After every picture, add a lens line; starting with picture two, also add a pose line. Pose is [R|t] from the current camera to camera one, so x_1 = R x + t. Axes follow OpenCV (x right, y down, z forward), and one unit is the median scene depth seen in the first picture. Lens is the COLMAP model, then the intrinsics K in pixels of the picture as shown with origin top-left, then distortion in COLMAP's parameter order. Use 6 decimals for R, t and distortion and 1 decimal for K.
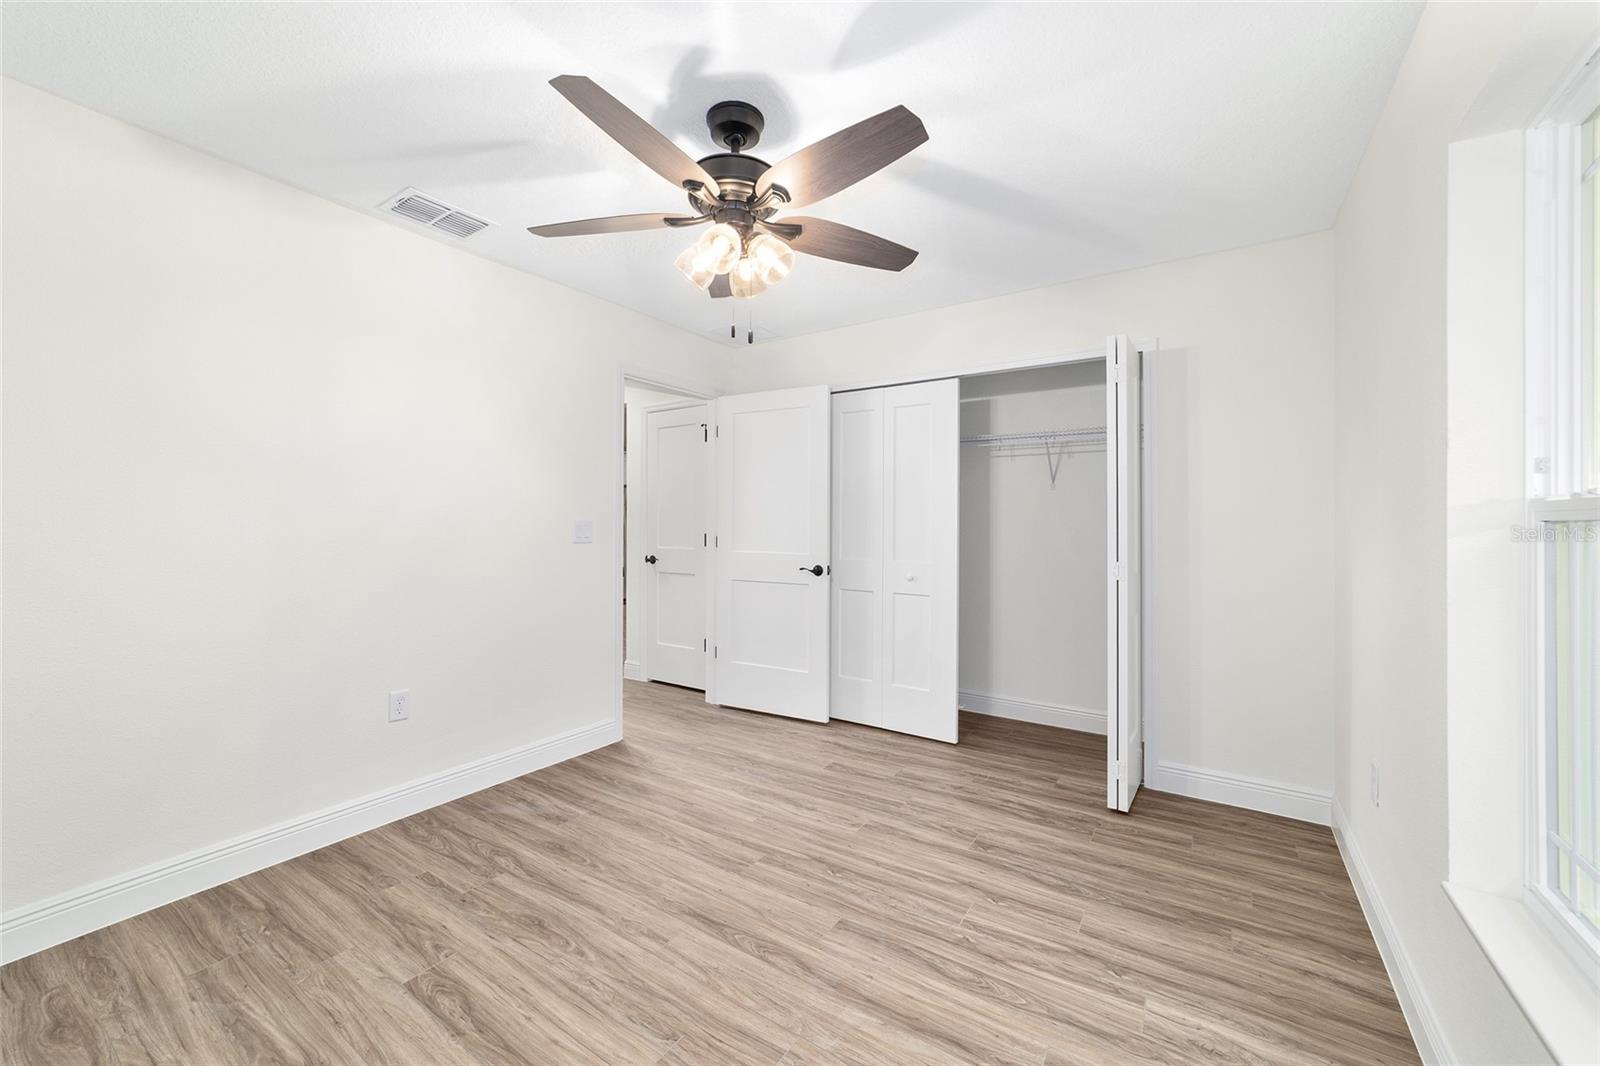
lens RADIAL K [[607.4, 0, 799.4], [0, 607.4, 527.9], [0, 0, 1]] dist [-0.012463, 0.000245]
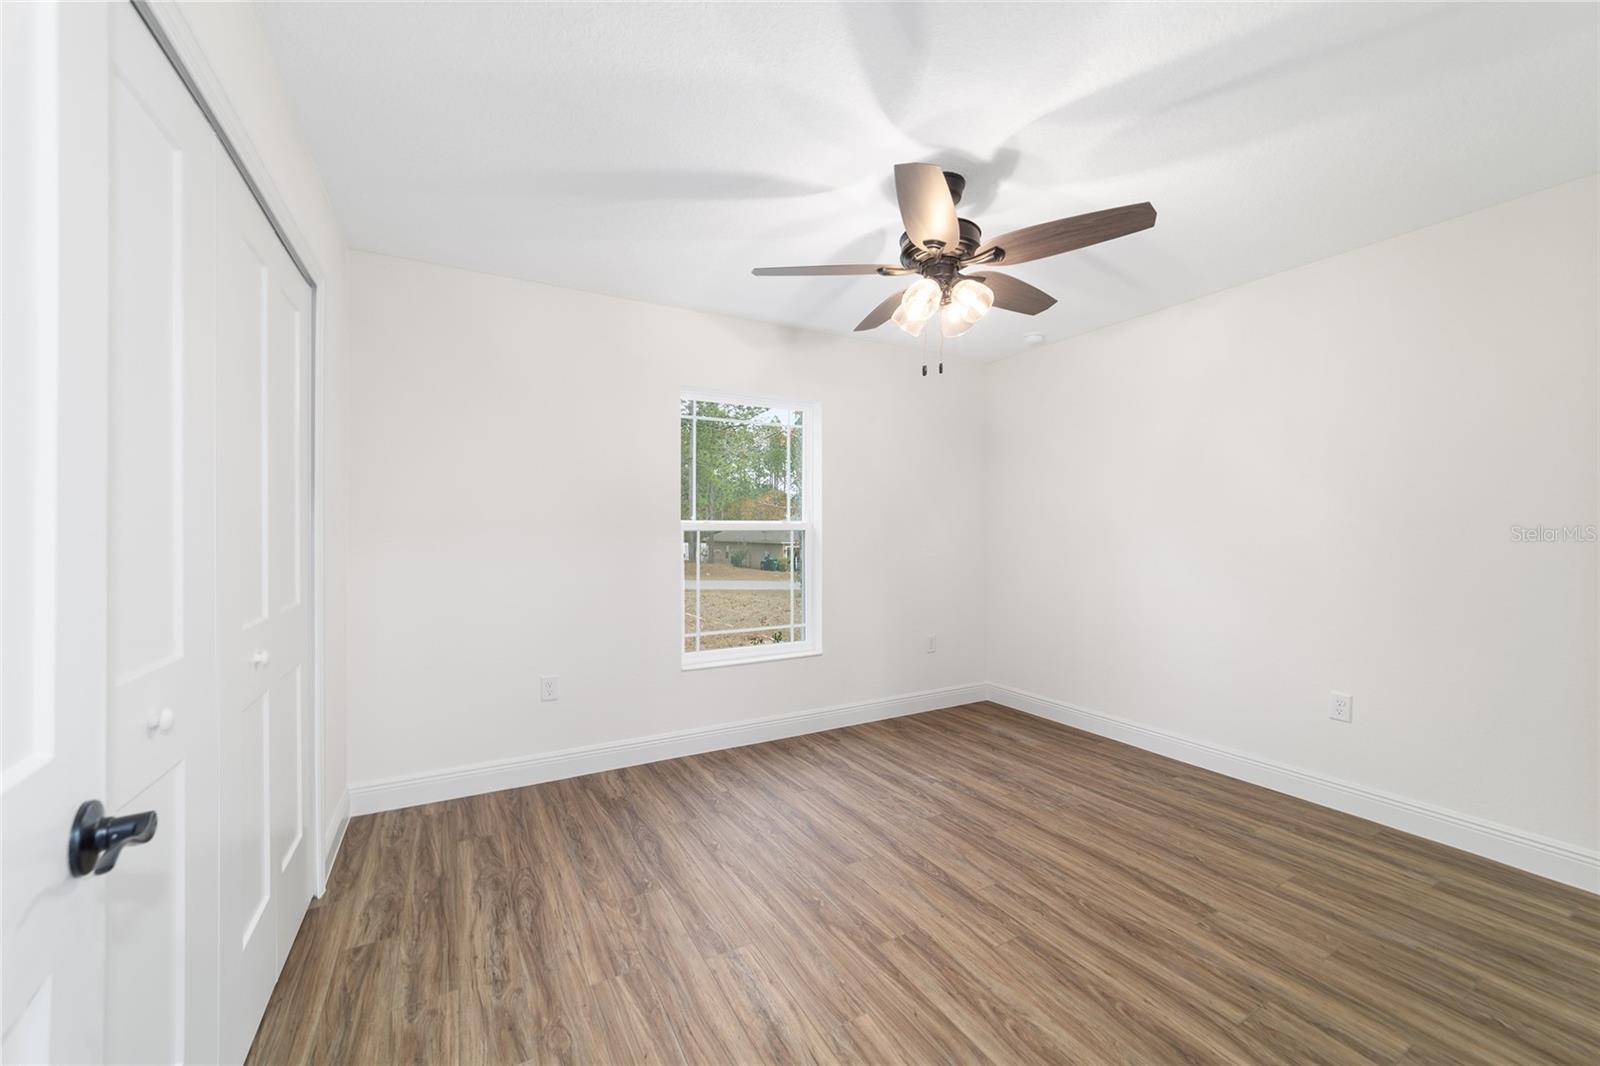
lens RADIAL K [[639.7, 0, 805.8], [0, 639.7, 526.9], [0, 0, 1]] dist [0.000645, 0.000308]
pose [[-0.897307, -0.002383, 0.441401, -0.371623], [-0.002552, 0.999997, 0.000212, -0.011442], [-0.441400, -0.000936, -0.897310, 1.949960]]
